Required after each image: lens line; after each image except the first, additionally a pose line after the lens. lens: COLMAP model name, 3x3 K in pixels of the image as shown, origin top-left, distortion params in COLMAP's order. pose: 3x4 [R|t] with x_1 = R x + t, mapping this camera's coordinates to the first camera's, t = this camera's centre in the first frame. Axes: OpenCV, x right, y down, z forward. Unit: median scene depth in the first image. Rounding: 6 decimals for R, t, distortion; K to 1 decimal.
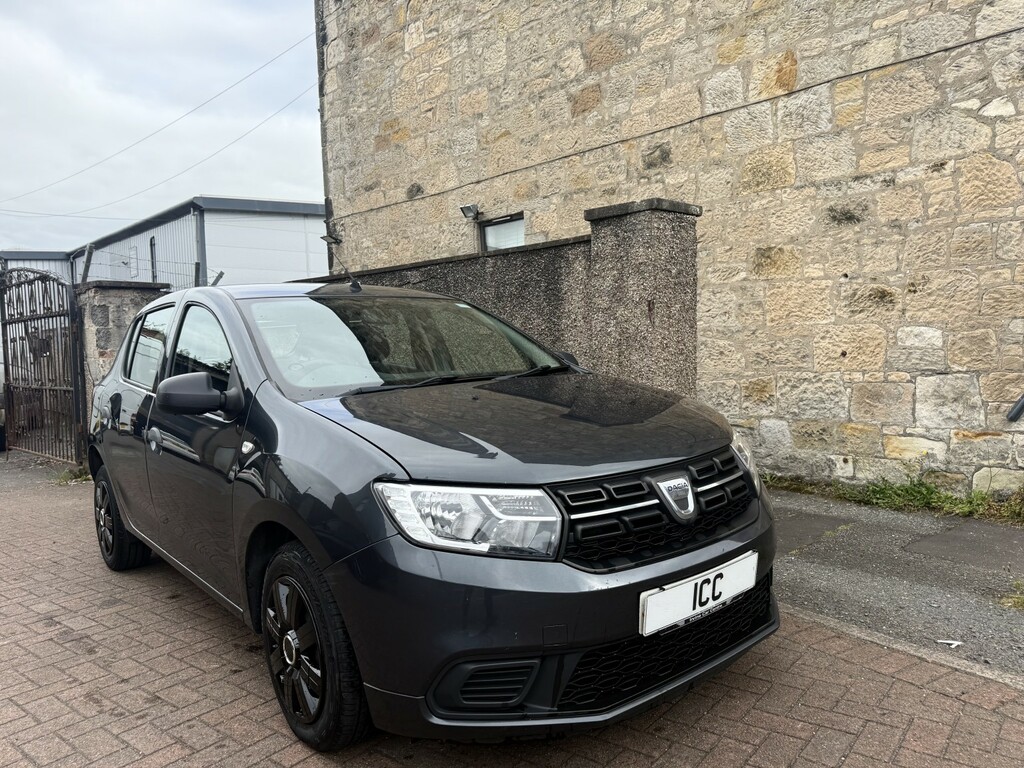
lens RADIAL K [[727.8, 0, 512.4], [0, 727.8, 392.5], [0, 0, 1]] dist [0.019034, -0.024644]
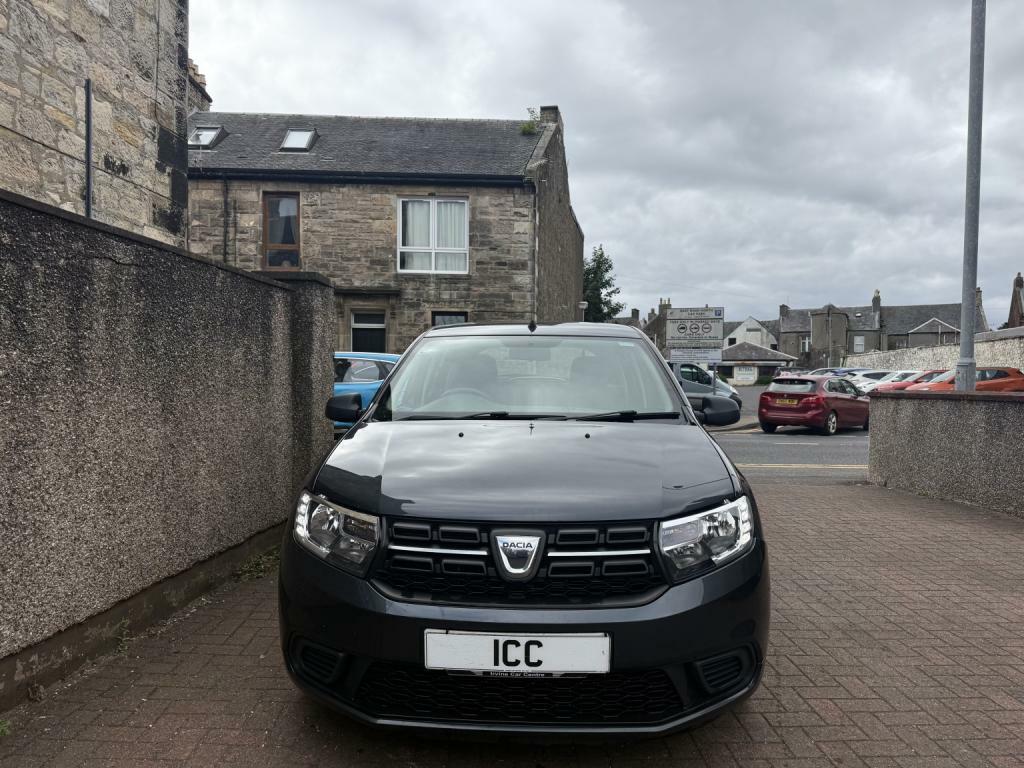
lens RADIAL K [[722.2, 0, 518.5], [0, 722.2, 400.9], [0, 0, 1]] dist [0.046354, -0.053093]
pose [[-0.660344, 0.002512, 0.750959, -0.723635], [0.057718, 0.997206, 0.047418, -0.045309], [-0.748742, 0.074656, -0.658644, 1.057436]]
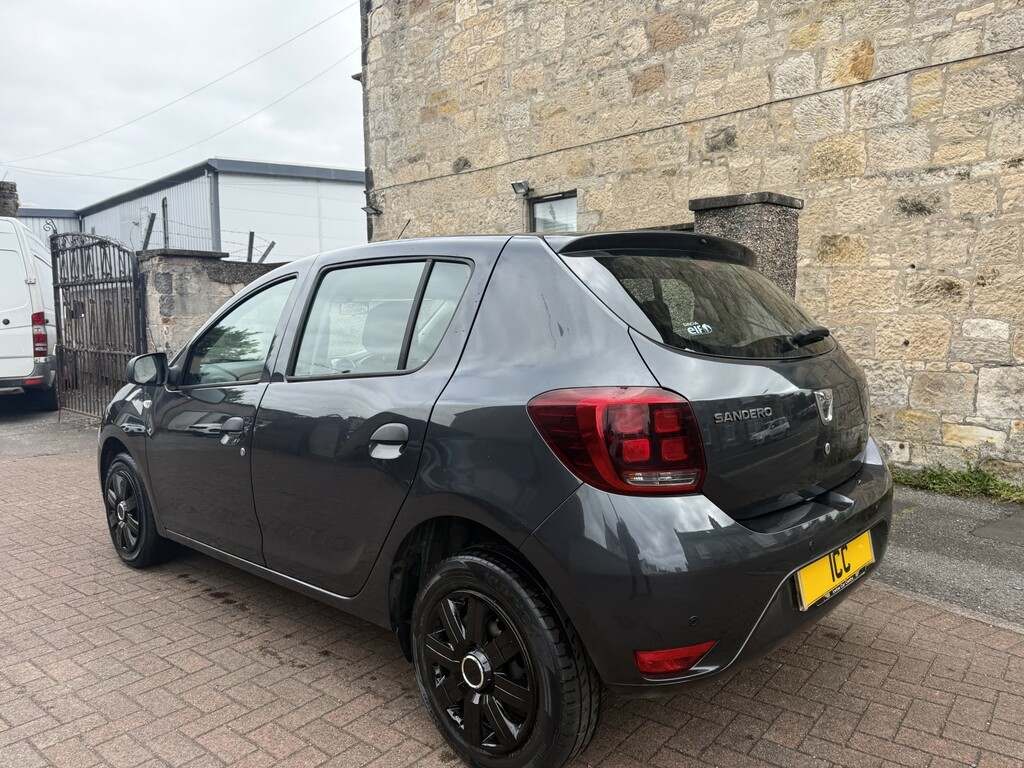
lens RADIAL K [[729.1, 0, 504.2], [0, 729.1, 399.2], [0, 0, 1]] dist [0.003128, -0.006548]
pose [[0.999607, 0.027347, -0.006100, -0.099020], [-0.027003, 0.998351, 0.050651, -0.010110], [0.007475, -0.050466, 0.998698, -0.031385]]
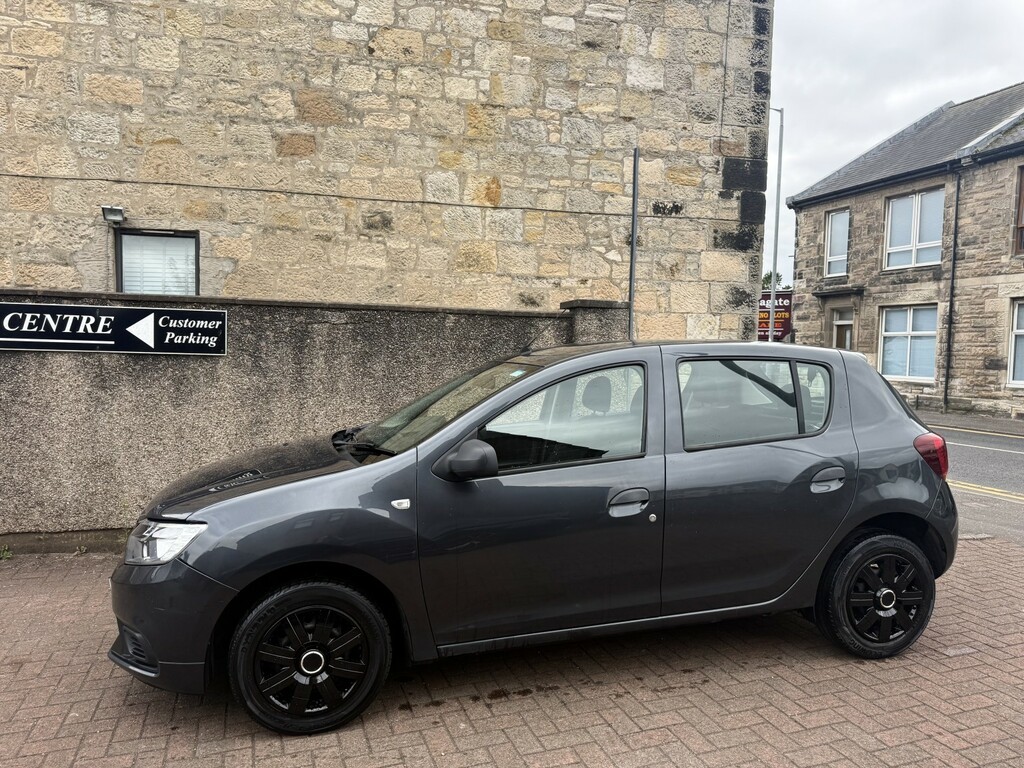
lens RADIAL K [[709.3, 0, 510.2], [0, 709.3, 398.8], [0, 0, 1]] dist [0.128906, -0.220708]
pose [[0.525564, -0.012665, 0.850660, -0.783388], [0.020473, 0.999788, 0.002236, -0.040206], [-0.850508, 0.016241, 0.525712, 0.249233]]
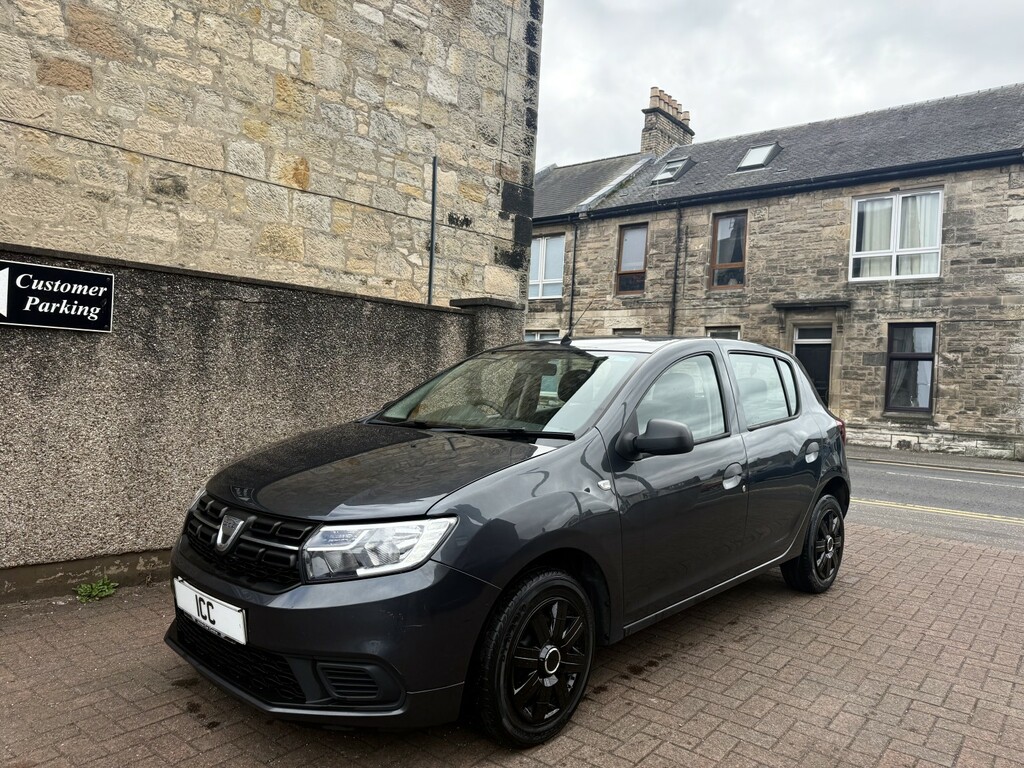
lens RADIAL K [[719.8, 0, 502.1], [0, 719.8, 403.1], [0, 0, 1]] dist [0.068136, -0.097676]
pose [[0.007482, 0.004013, 0.999964, -0.891603], [0.021363, 0.999763, -0.004172, -0.022146], [-0.999744, 0.021393, 0.007395, 0.641780]]
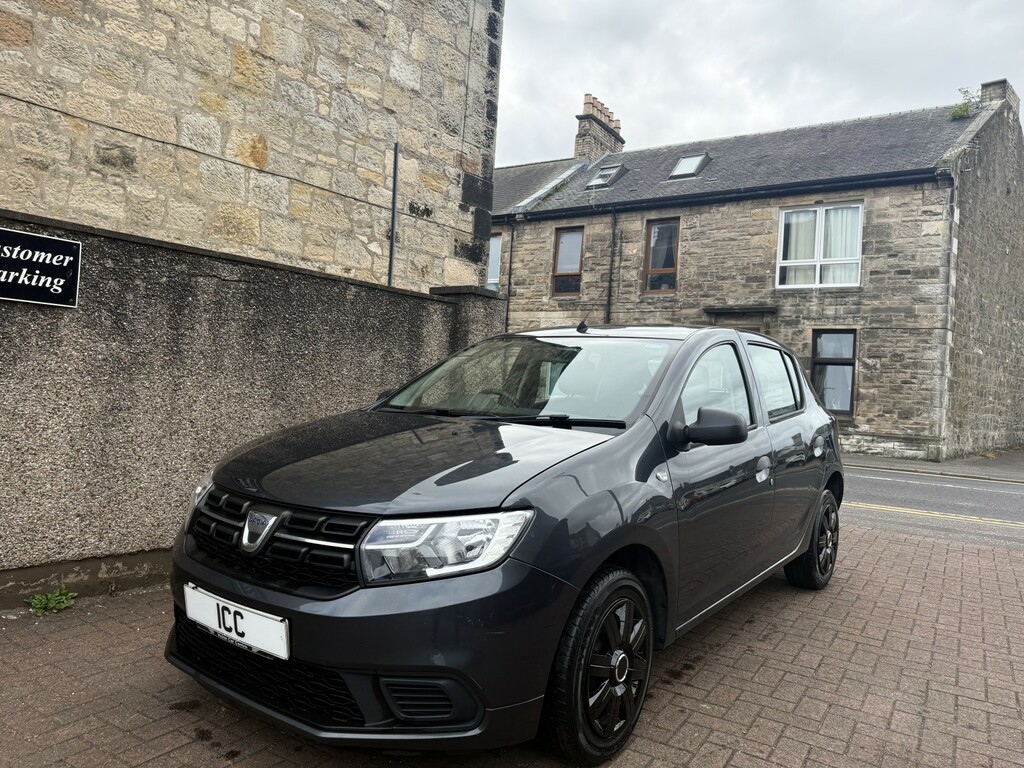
lens RADIAL K [[722.4, 0, 502.8], [0, 722.4, 390.9], [0, 0, 1]] dist [0.050280, -0.064610]
pose [[-0.104854, 0.023504, 0.994210, -0.847659], [0.012900, 0.999669, -0.022272, -0.012193], [-0.994404, 0.010490, -0.105122, 0.725055]]
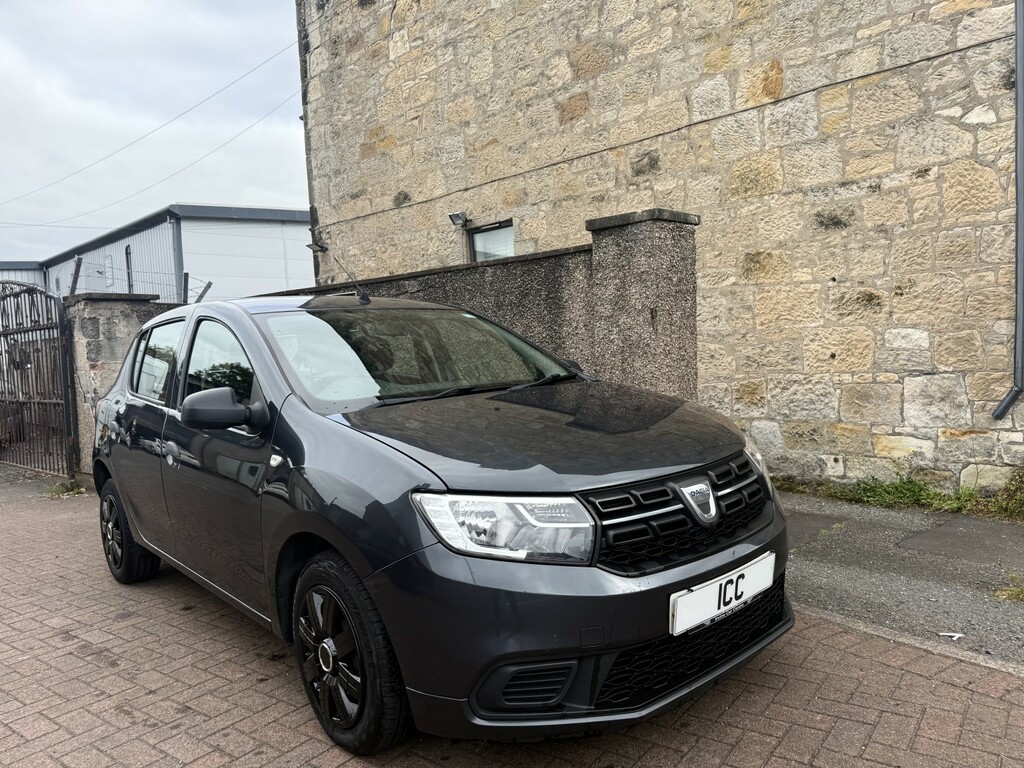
lens RADIAL K [[727.6, 0, 508.6], [0, 727.6, 397.6], [0, 0, 1]] dist [0.019669, -0.027069]
pose [[0.999586, -0.016506, 0.023553, -0.024694], [0.016458, 0.999862, 0.002246, -0.004170], [-0.023587, -0.001857, 0.999720, -0.011892]]
